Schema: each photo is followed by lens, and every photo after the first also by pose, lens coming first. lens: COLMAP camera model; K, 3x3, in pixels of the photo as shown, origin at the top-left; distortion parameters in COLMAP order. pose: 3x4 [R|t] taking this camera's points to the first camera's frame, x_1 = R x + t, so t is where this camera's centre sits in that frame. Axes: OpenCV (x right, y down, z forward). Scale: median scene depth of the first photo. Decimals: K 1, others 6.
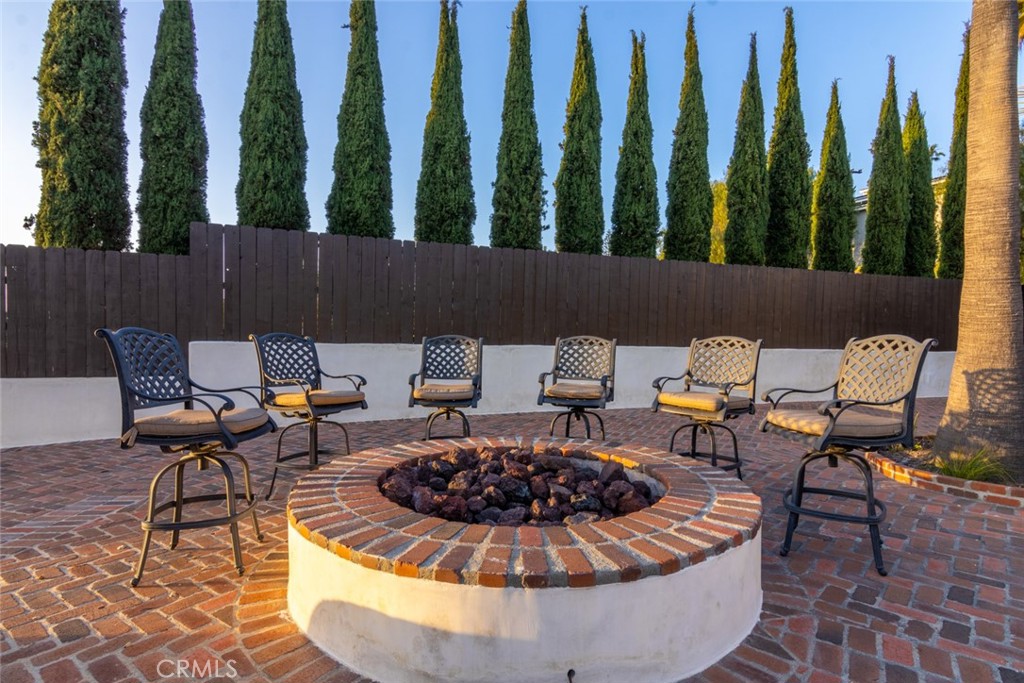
lens RADIAL K [[520.8, 0, 517.7], [0, 520.8, 347.8], [0, 0, 1]] dist [0.004221, 0.000600]
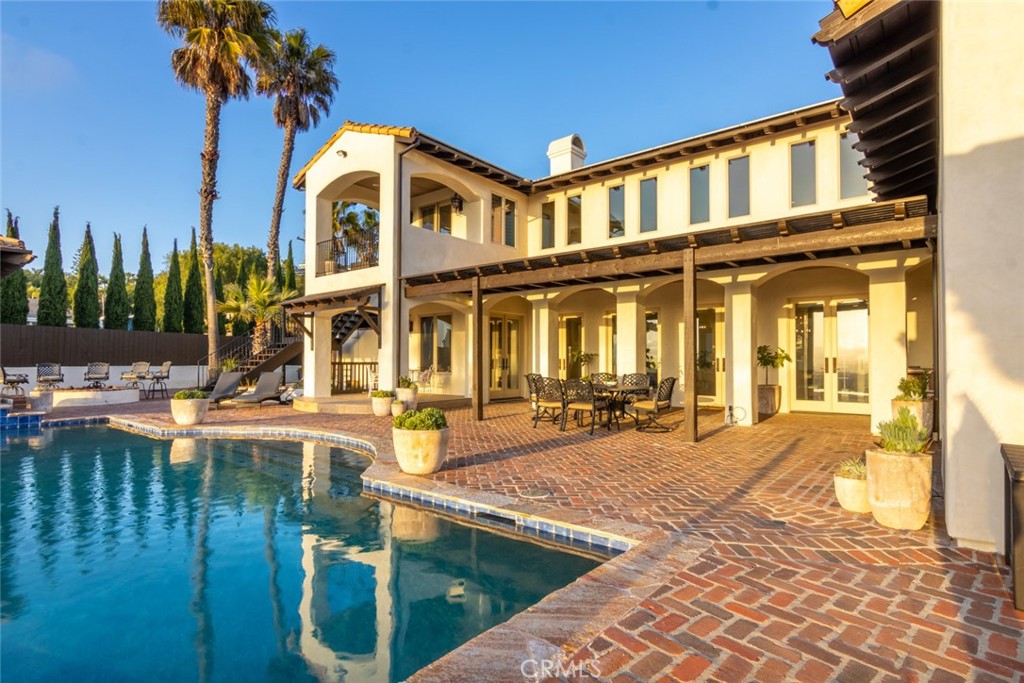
lens RADIAL K [[520.8, 0, 517.7], [0, 520.8, 347.8], [0, 0, 1]] dist [0.004221, 0.000600]
pose [[0.647135, 0.000357, 0.762375, -0.431286], [0.031809, 0.999116, -0.027468, 0.037524], [-0.761711, 0.042026, 0.646552, -2.043627]]
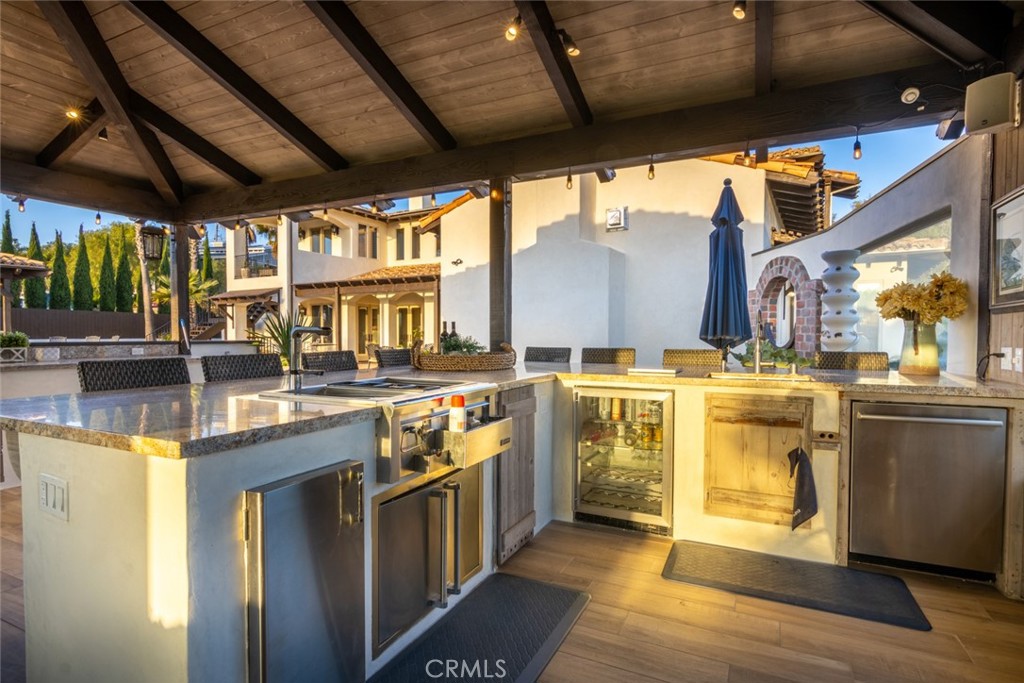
lens RADIAL K [[520.8, 0, 517.7], [0, 520.8, 347.8], [0, 0, 1]] dist [0.004221, 0.000600]
pose [[0.536621, -0.042314, 0.842762, -0.938105], [0.030733, 0.999059, 0.030592, 0.035786], [-0.843263, 0.009484, 0.537417, -2.911012]]
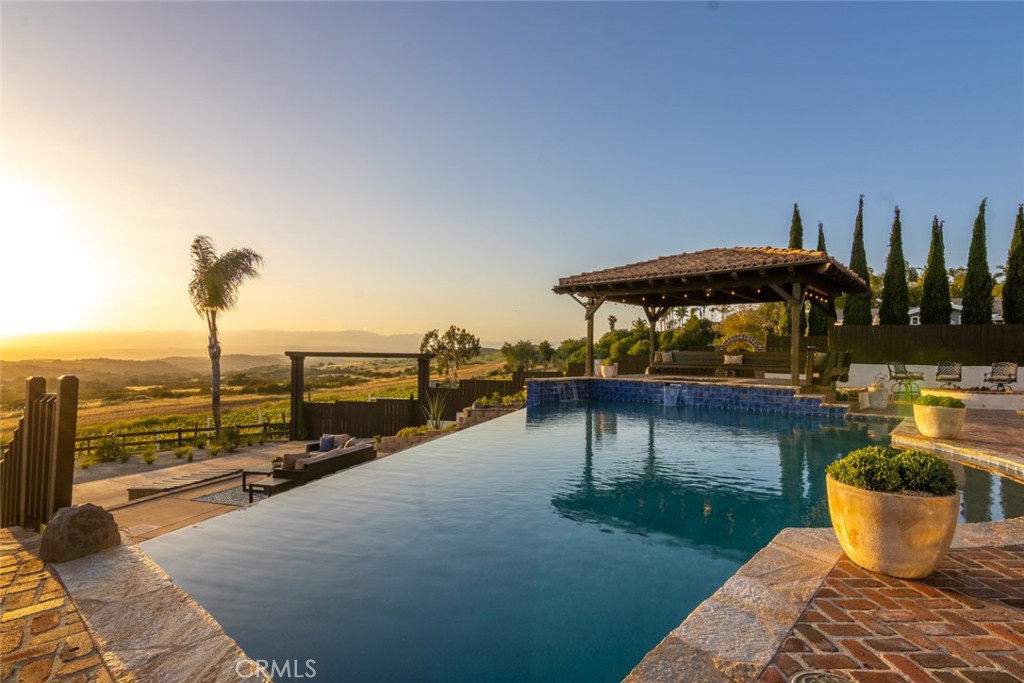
lens RADIAL K [[517.5, 0, 516.2], [0, 517.5, 351.6], [0, 0, 1]] dist [0.013183, 0.000521]
pose [[0.740316, -0.012357, -0.672146, 0.041623], [-0.016070, 0.999220, -0.036071, 0.043262], [0.672067, 0.037505, 0.739540, -1.960370]]
